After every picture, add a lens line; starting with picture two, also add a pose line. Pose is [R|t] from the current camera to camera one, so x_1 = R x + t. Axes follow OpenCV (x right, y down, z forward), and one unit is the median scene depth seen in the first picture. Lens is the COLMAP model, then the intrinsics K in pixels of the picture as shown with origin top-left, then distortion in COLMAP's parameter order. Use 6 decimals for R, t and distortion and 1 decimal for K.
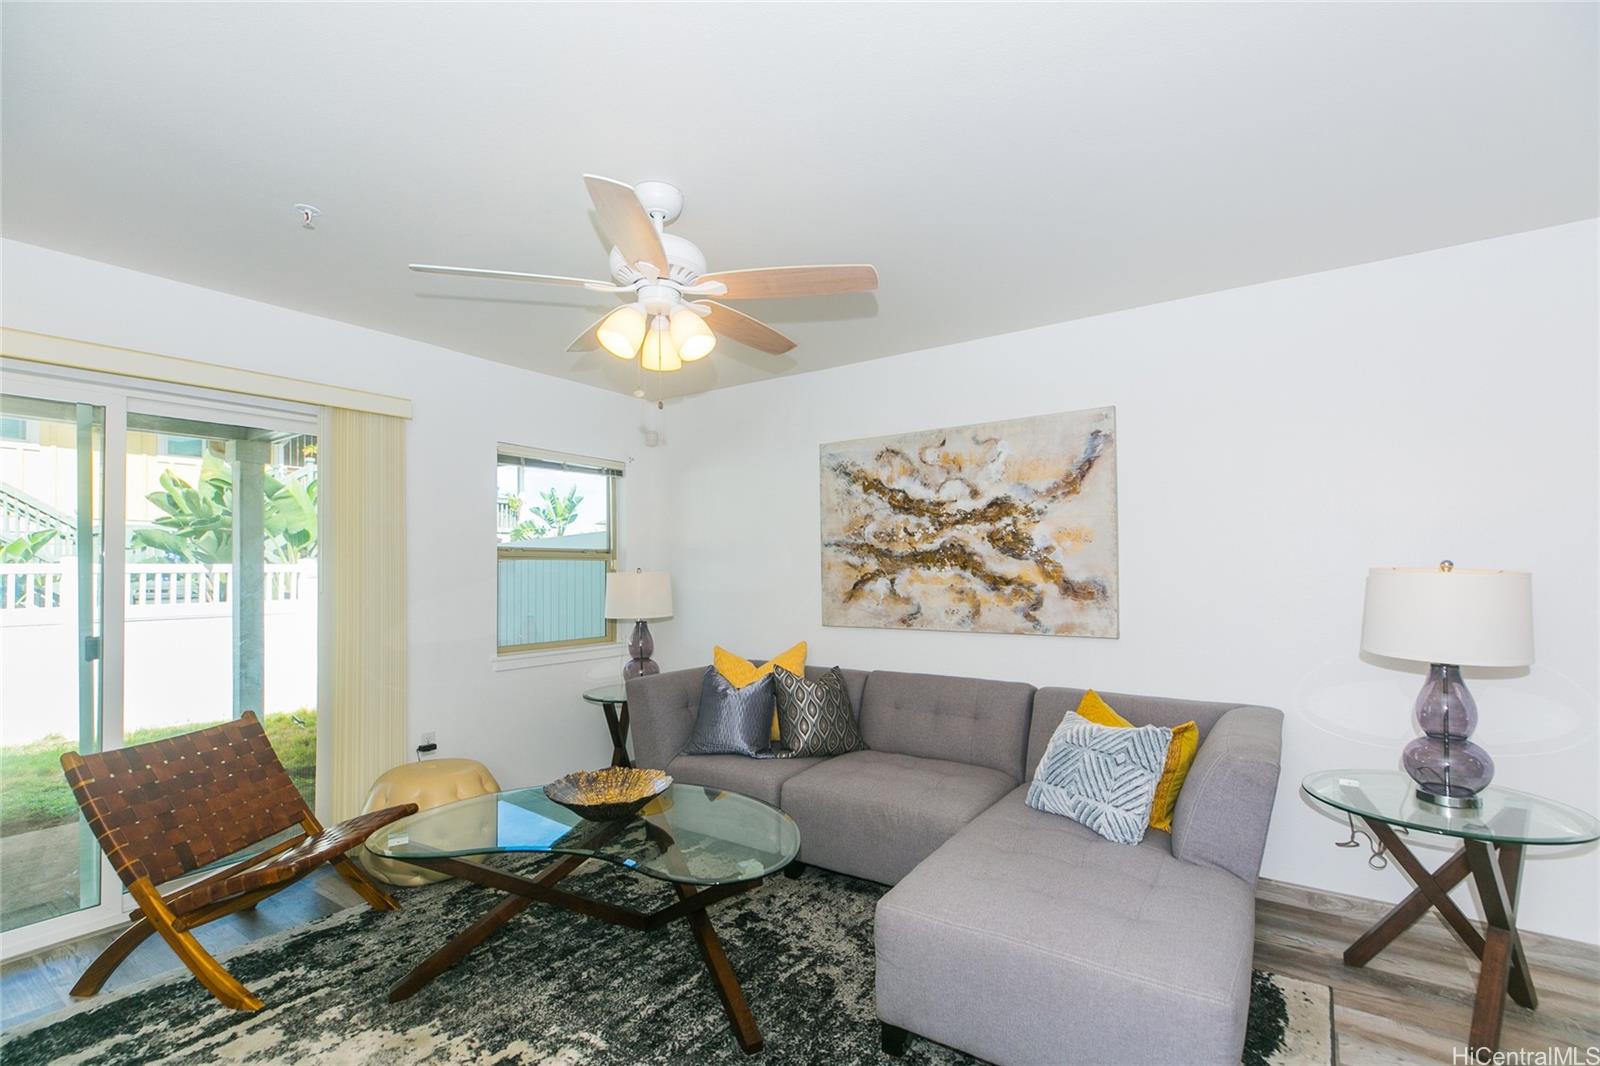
lens RADIAL K [[715.8, 0, 801.3], [0, 715.8, 547.8], [0, 0, 1]] dist [0.014514, -0.008601]
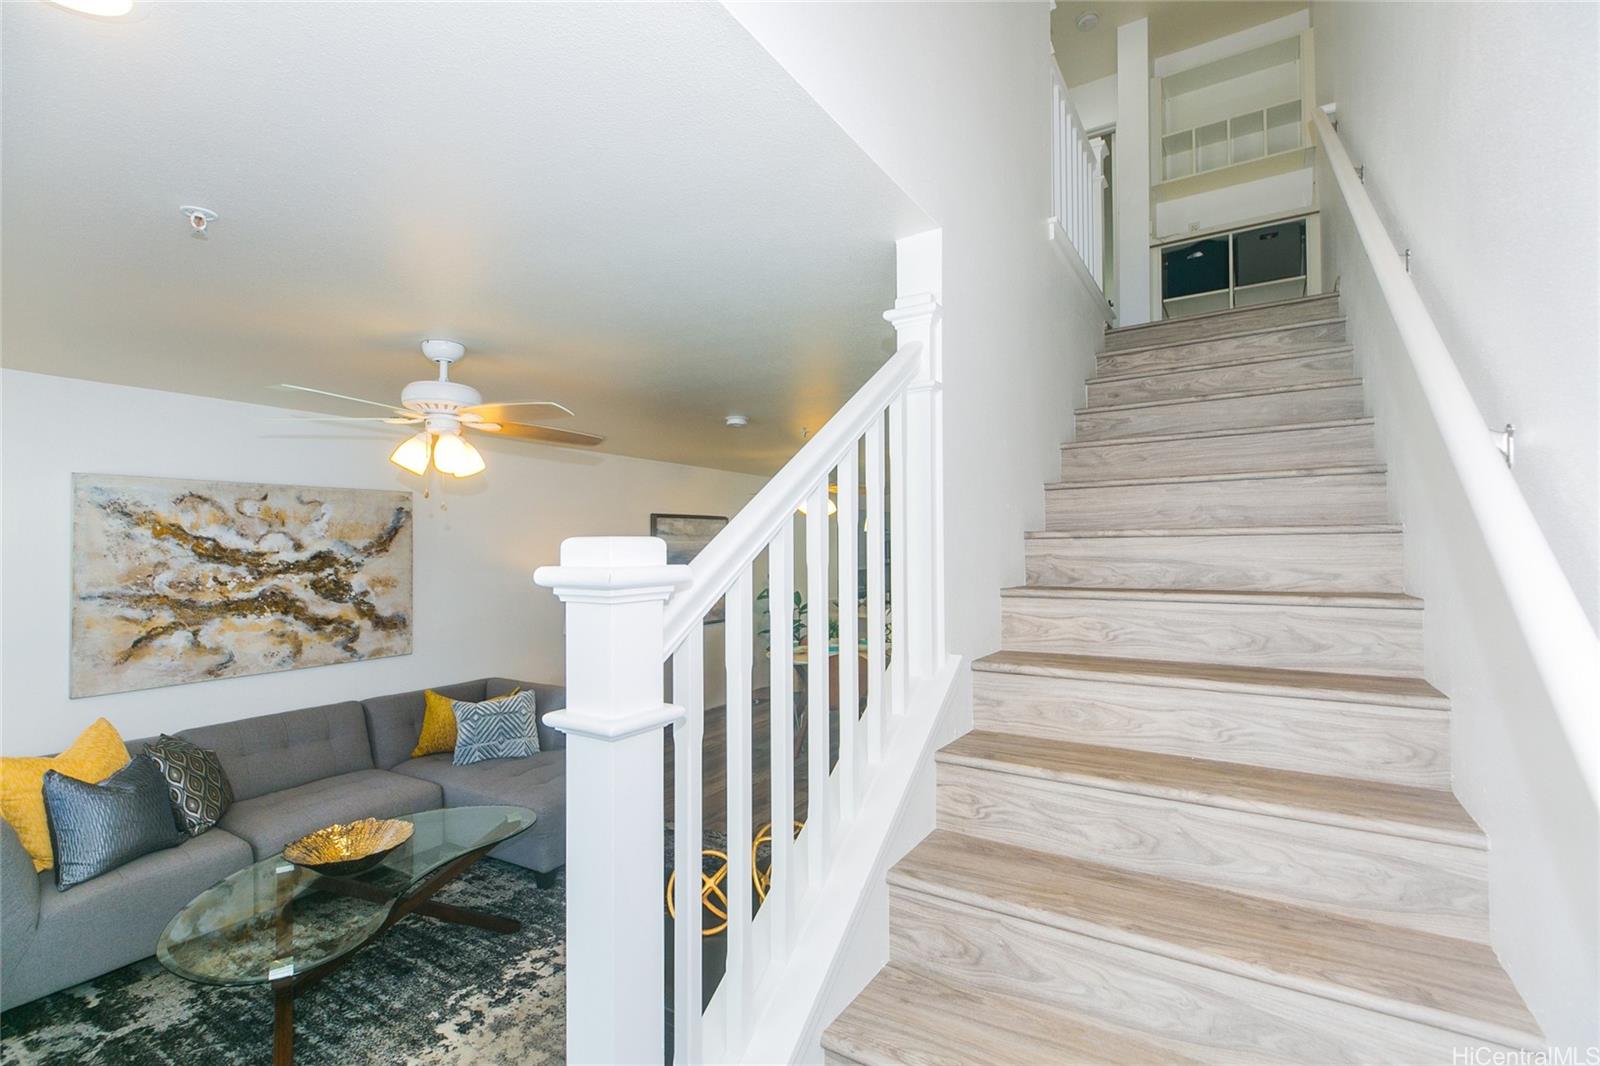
lens RADIAL K [[717.8, 0, 814.2], [0, 717.8, 548.6], [0, 0, 1]] dist [0.010965, -0.011399]
pose [[-0.059678, 0.007595, 0.998189, -0.937979], [-0.020962, 0.999741, -0.008860, -0.079421], [-0.997998, -0.021453, -0.059503, 0.250618]]
